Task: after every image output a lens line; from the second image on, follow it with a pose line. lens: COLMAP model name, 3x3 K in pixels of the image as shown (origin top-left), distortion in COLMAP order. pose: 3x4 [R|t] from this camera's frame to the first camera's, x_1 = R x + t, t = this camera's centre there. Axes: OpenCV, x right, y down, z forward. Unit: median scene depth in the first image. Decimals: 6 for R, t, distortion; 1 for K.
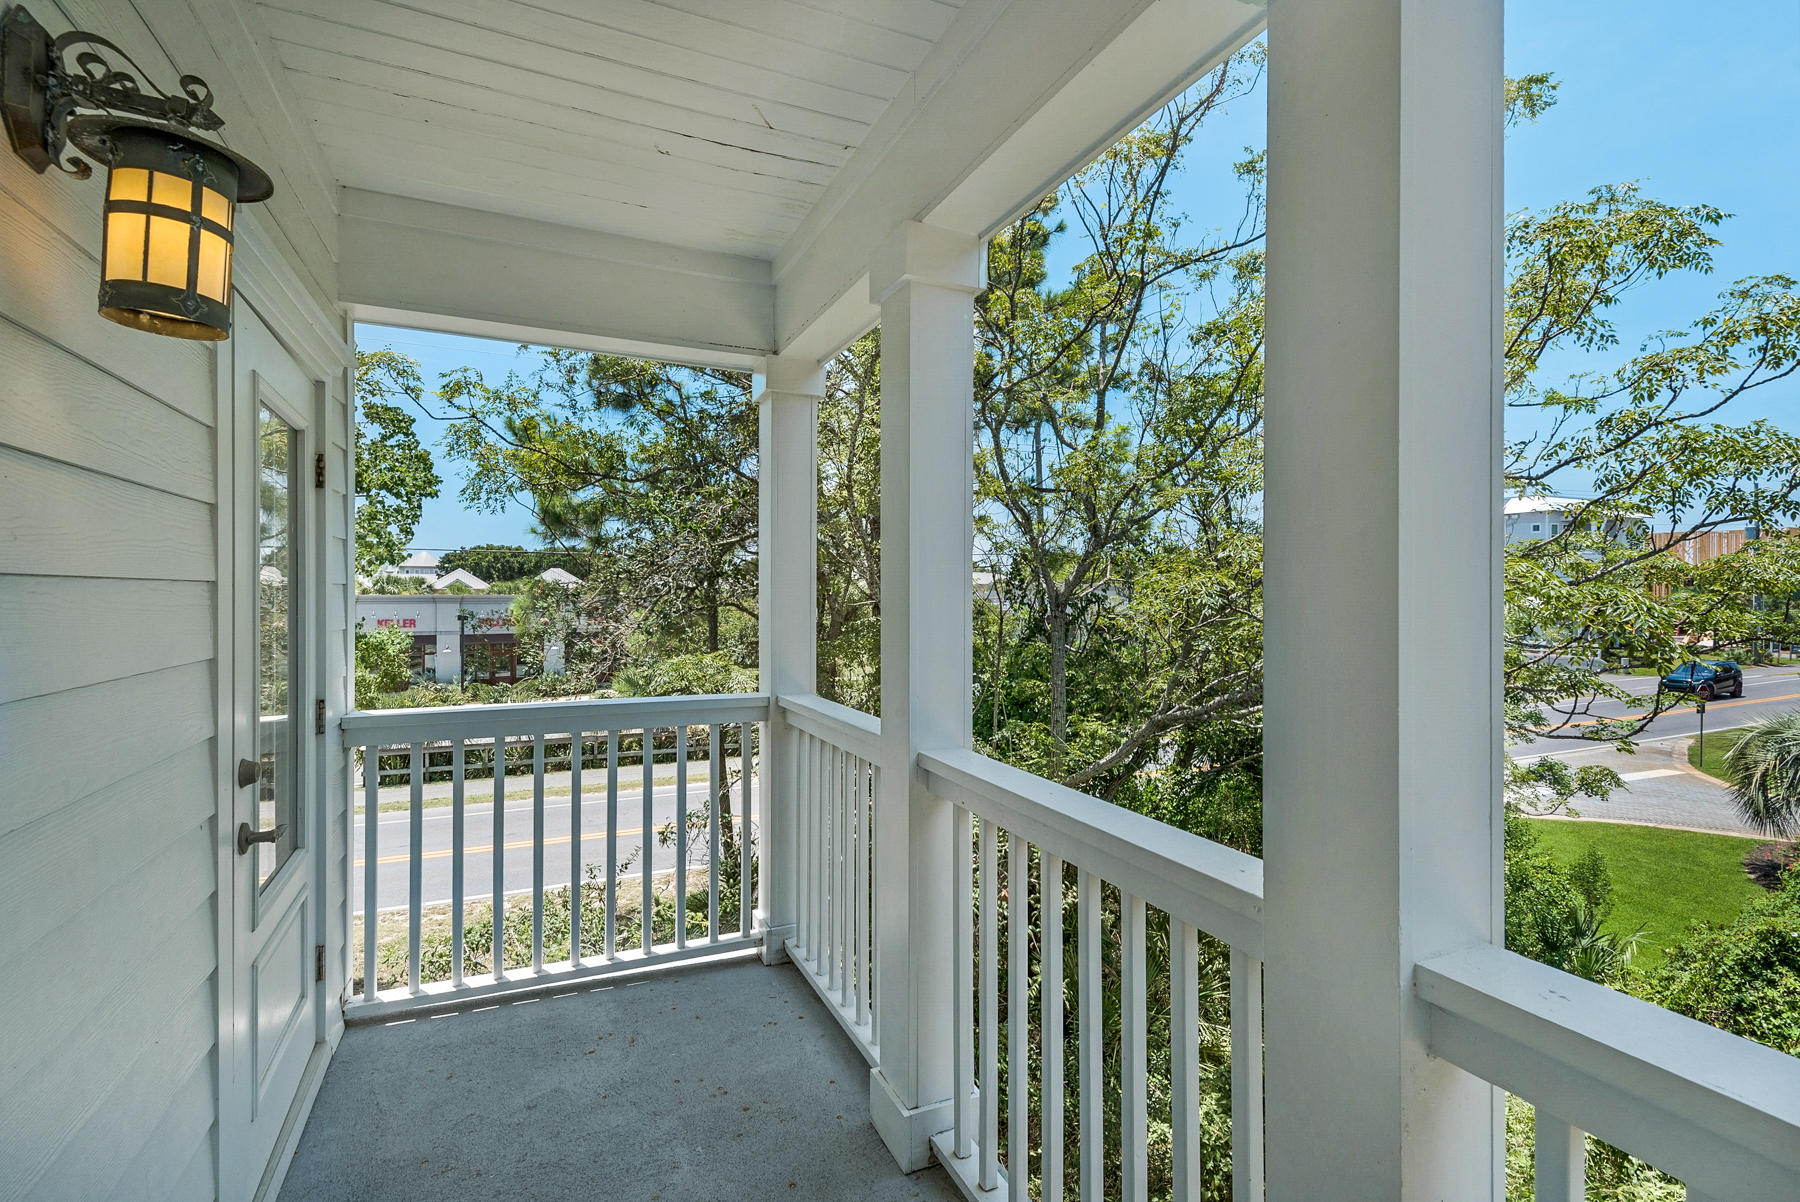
lens RADIAL K [[824.2, 0, 899.8], [0, 824.2, 589.2], [0, 0, 1]] dist [0.000571, 0.000287]
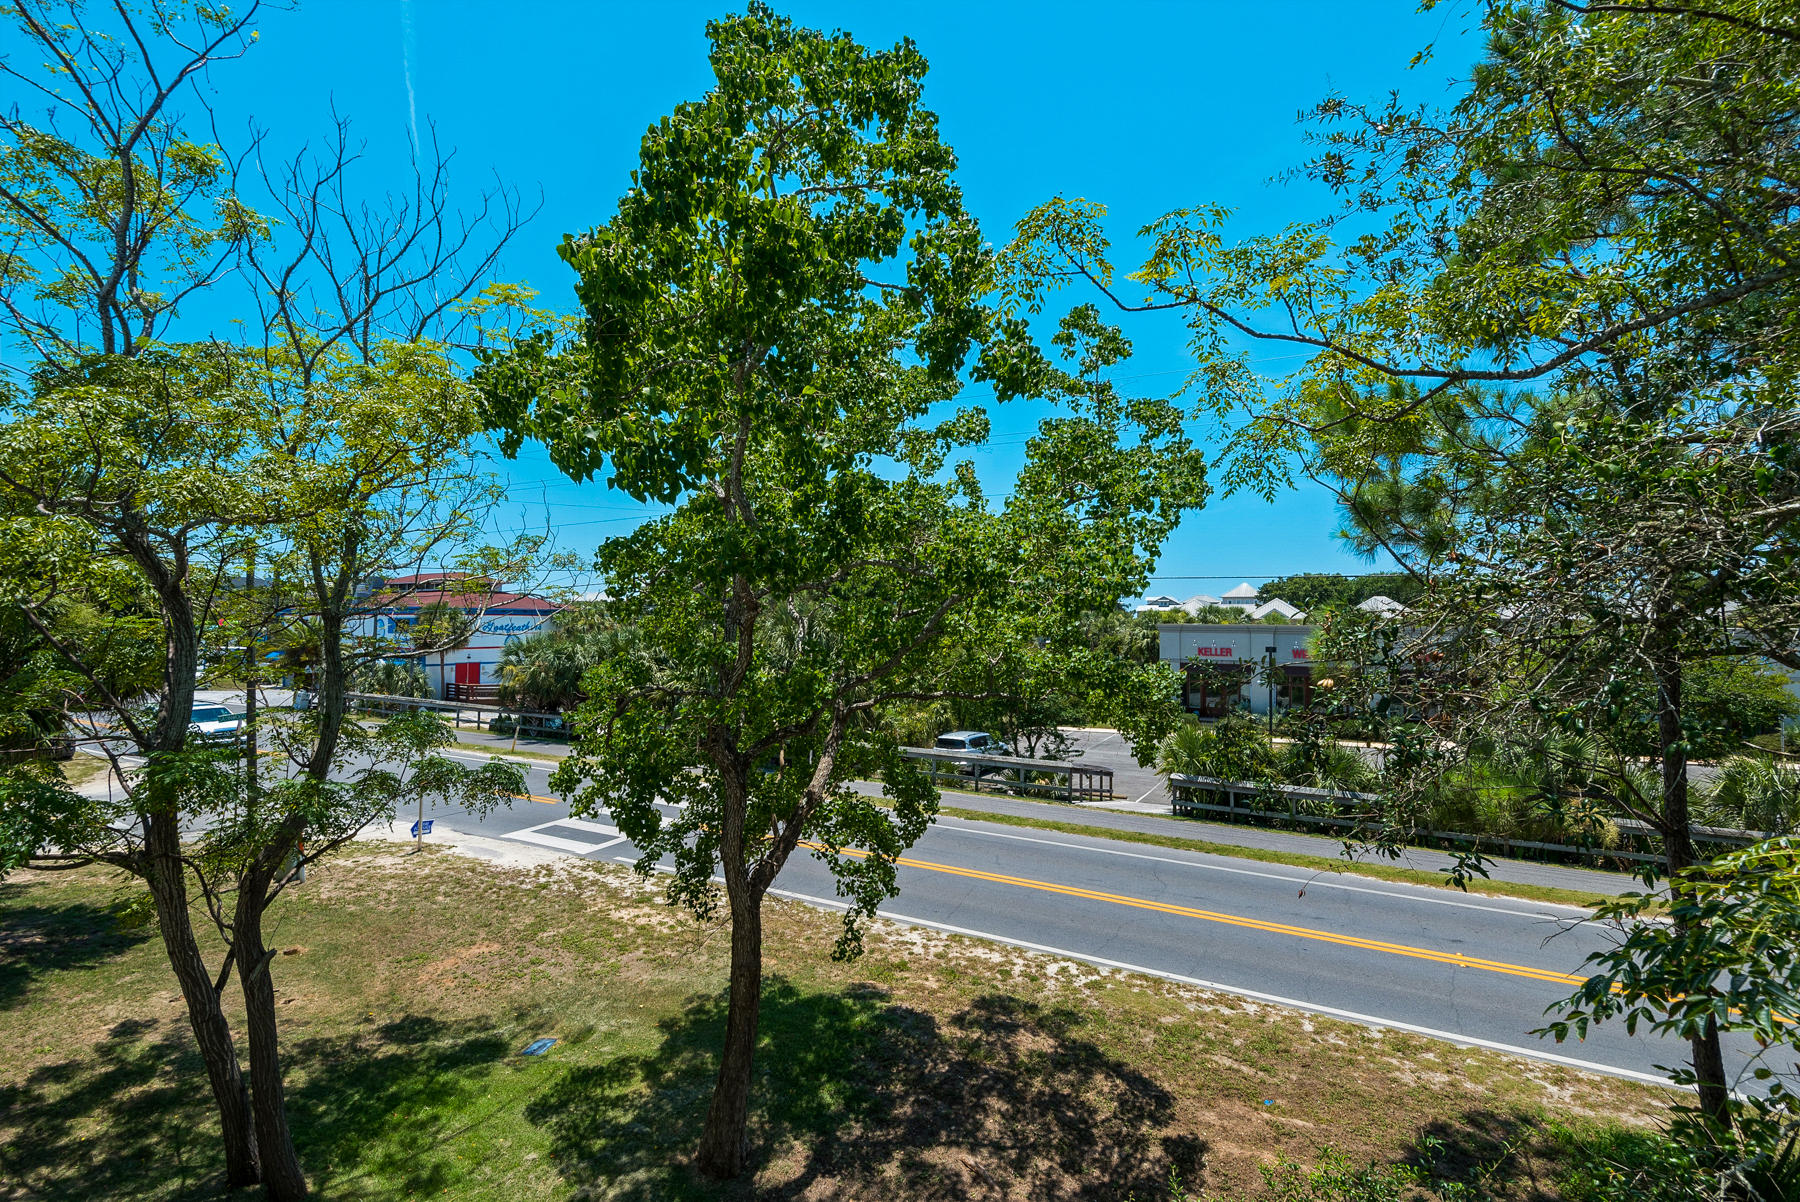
lens RADIAL K [[824.2, 0, 899.8], [0, 824.2, 589.2], [0, 0, 1]] dist [0.000571, 0.000287]
pose [[0.603776, -0.027110, -0.796693, -0.077193], [-0.001419, 0.999383, -0.035083, -0.000774], [0.797153, 0.022312, 0.603365, 0.204255]]
